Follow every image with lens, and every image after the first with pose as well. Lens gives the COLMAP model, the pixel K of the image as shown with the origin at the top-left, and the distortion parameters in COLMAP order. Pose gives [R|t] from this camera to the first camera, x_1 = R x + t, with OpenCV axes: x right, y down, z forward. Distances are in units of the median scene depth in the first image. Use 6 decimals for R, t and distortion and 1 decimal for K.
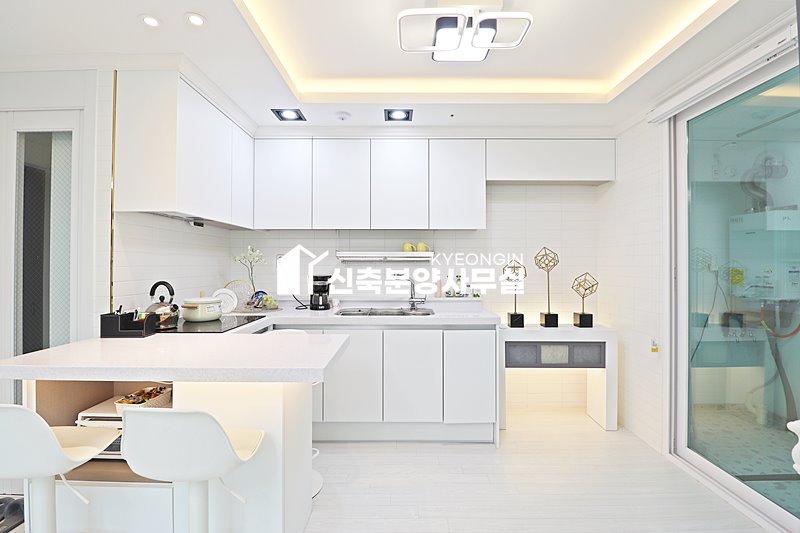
lens RADIAL K [[367.9, 0, 403.5], [0, 367.9, 258.1], [0, 0, 1]] dist [-0.006187, -0.008711]
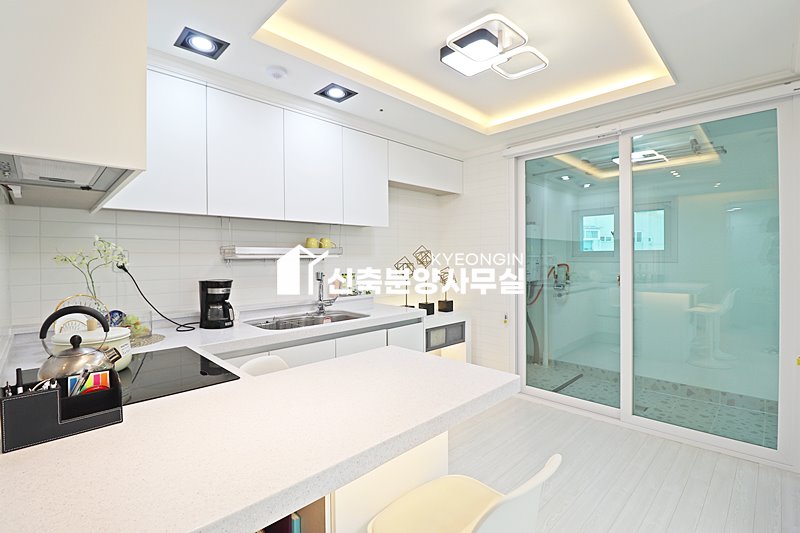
lens RADIAL K [[367.9, 0, 396.2], [0, 367.9, 259.8], [0, 0, 1]] dist [-0.006187, -0.008711]
pose [[0.715144, -0.010556, 0.698897, -0.495670], [-0.002484, 0.999841, 0.017643, -0.006494], [-0.698972, -0.014353, 0.715005, 0.250055]]
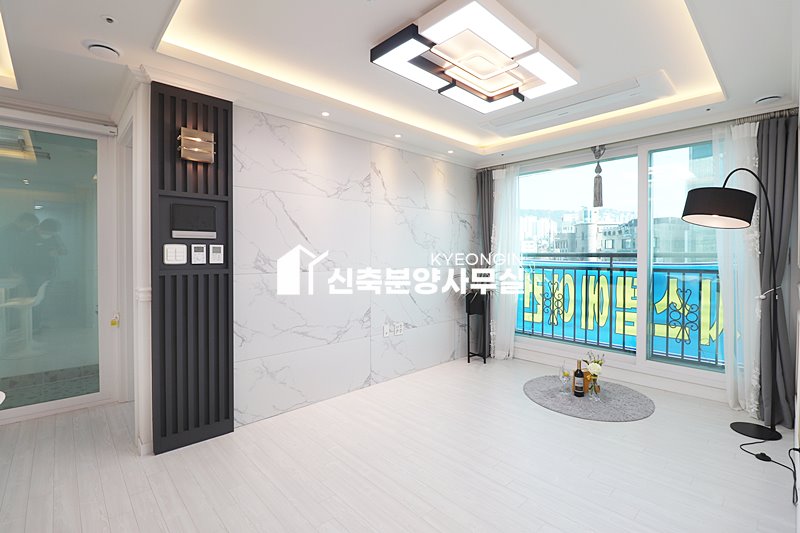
lens RADIAL K [[367.9, 0, 402.5], [0, 367.9, 257.4], [0, 0, 1]] dist [-0.006187, -0.008711]
pose [[-0.687558, -0.010228, 0.726057, -0.741591], [-0.012296, 0.999921, 0.002442, 0.008813], [-0.726025, -0.007249, -0.687630, 0.310460]]
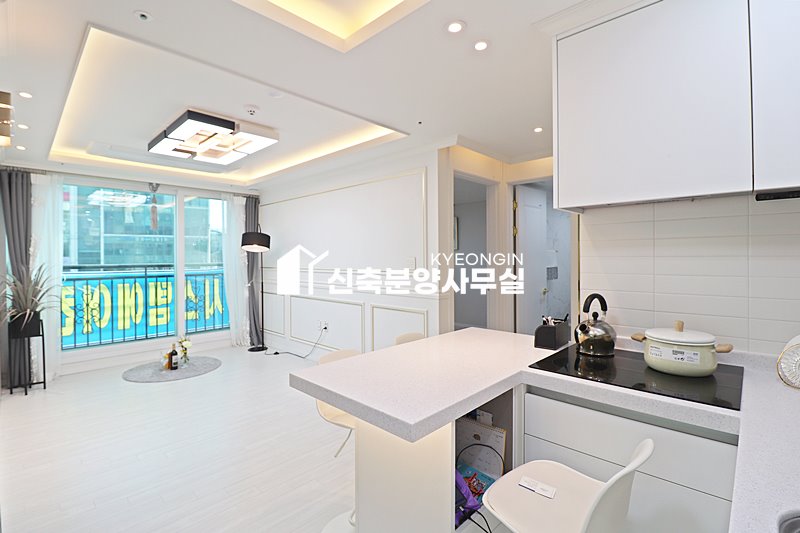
lens RADIAL K [[367.9, 0, 396.1], [0, 367.9, 258.8], [0, 0, 1]] dist [-0.006187, -0.008711]
pose [[-0.693176, 0.003589, -0.720759, 0.148764], [0.013817, 0.999870, -0.008309, -0.009478], [0.720636, -0.015718, -0.693136, 0.882265]]
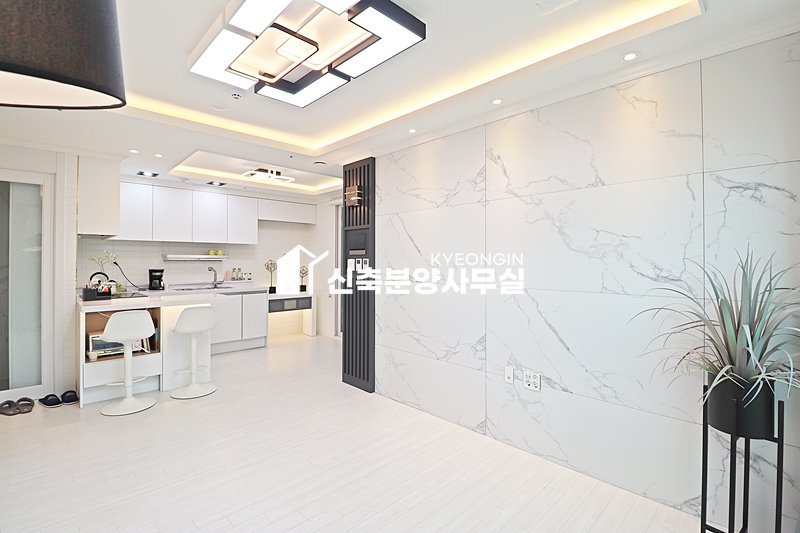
lens RADIAL K [[367.9, 0, 401.6], [0, 367.9, 259.4], [0, 0, 1]] dist [-0.006187, -0.008711]
pose [[0.714739, 0.003978, 0.699380, -0.611101], [-0.011453, 0.999916, 0.006017, -0.019988], [-0.699297, -0.012311, 0.714725, -0.961301]]
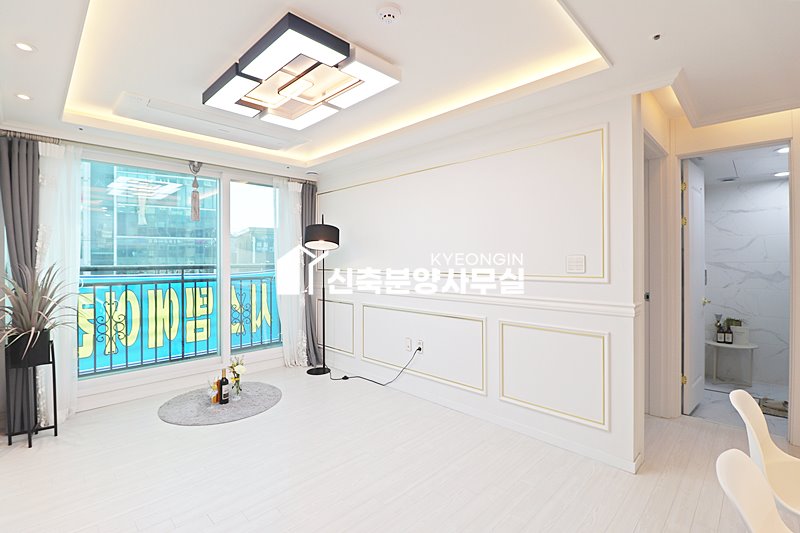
lens RADIAL K [[367.9, 0, 398.9], [0, 367.9, 259.9], [0, 0, 1]] dist [-0.006187, -0.008711]
pose [[-0.704712, 0.000080, -0.709494, 0.126548], [0.012111, 0.999856, -0.011916, -0.008072], [0.709390, -0.016990, -0.704611, 0.374245]]
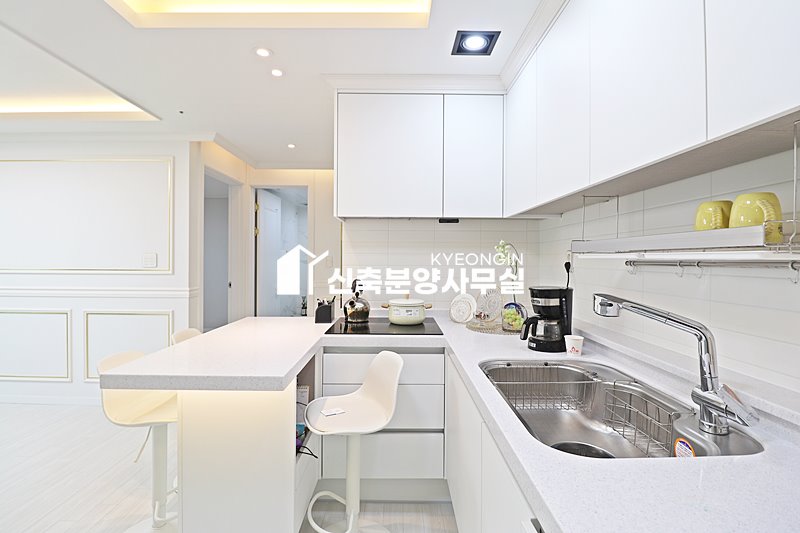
lens RADIAL K [[367.9, 0, 393.5], [0, 367.9, 258.1], [0, 0, 1]] dist [-0.006187, -0.008711]
pose [[0.001880, -0.006596, -0.999976, 0.327360], [0.008788, 0.999940, -0.006580, 0.003625], [0.999960, -0.008775, 0.001938, 0.790927]]
